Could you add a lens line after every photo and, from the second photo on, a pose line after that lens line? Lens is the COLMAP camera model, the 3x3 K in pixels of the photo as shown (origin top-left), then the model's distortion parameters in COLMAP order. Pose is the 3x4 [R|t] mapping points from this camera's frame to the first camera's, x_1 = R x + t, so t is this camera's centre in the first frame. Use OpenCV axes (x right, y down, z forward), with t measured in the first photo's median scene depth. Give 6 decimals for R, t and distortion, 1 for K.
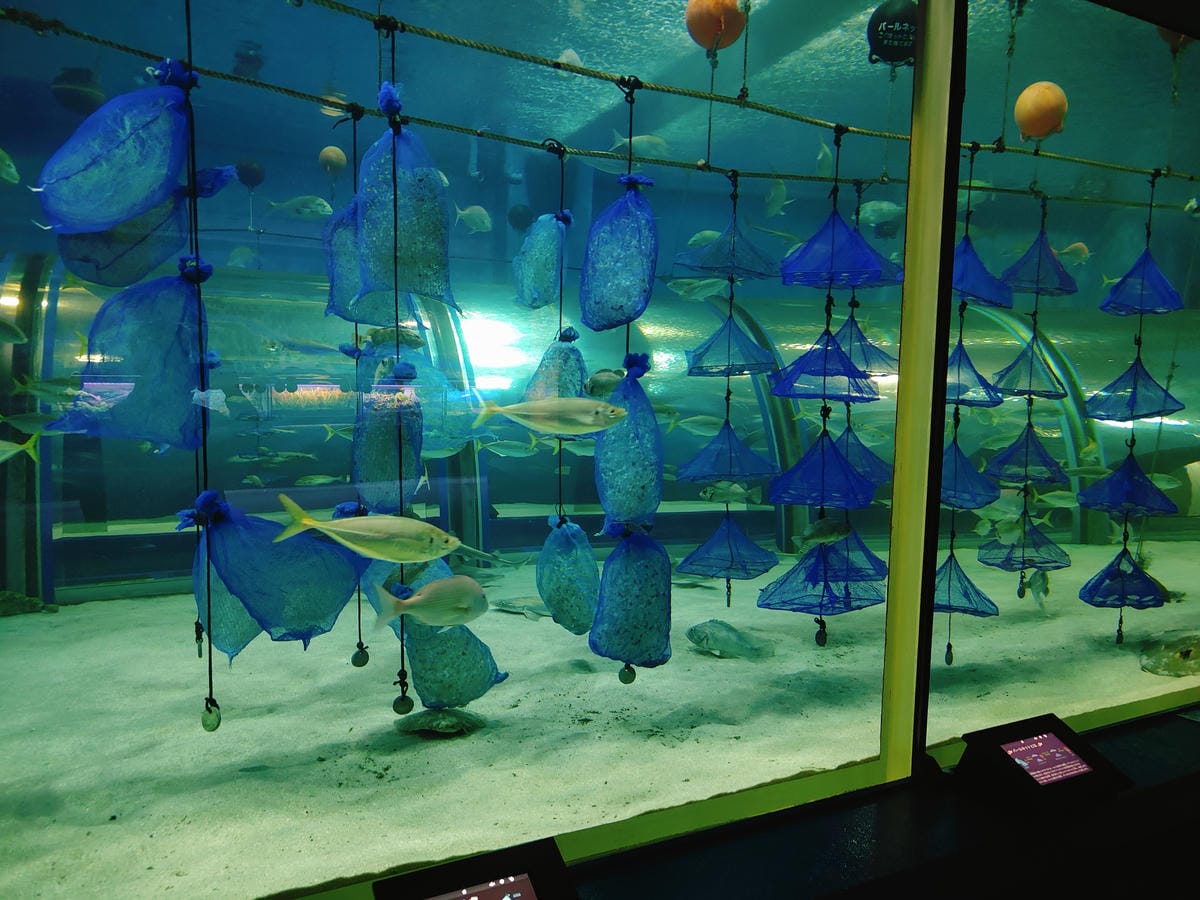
lens RADIAL K [[833.6, 0, 600.5], [0, 833.6, 454.2], [0, 0, 1]] dist [0.010016, 0.001207]
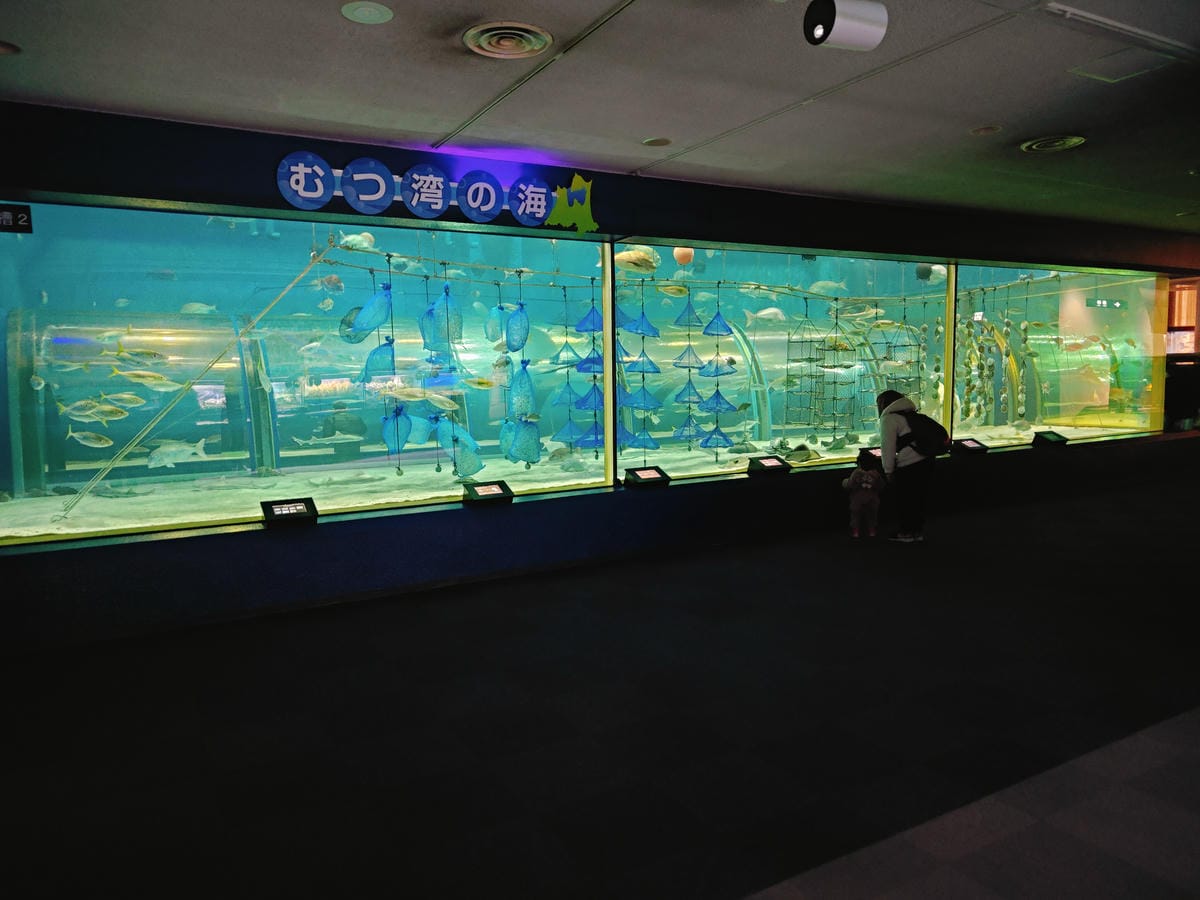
lens RADIAL K [[833.6, 0, 603.0], [0, 833.6, 448.8], [0, 0, 1]] dist [0.010016, 0.001207]
pose [[0.997632, -0.051457, 0.045628, 0.103876], [0.050816, 0.998594, 0.015084, 0.104233], [-0.046340, -0.012730, 0.998845, -1.239845]]
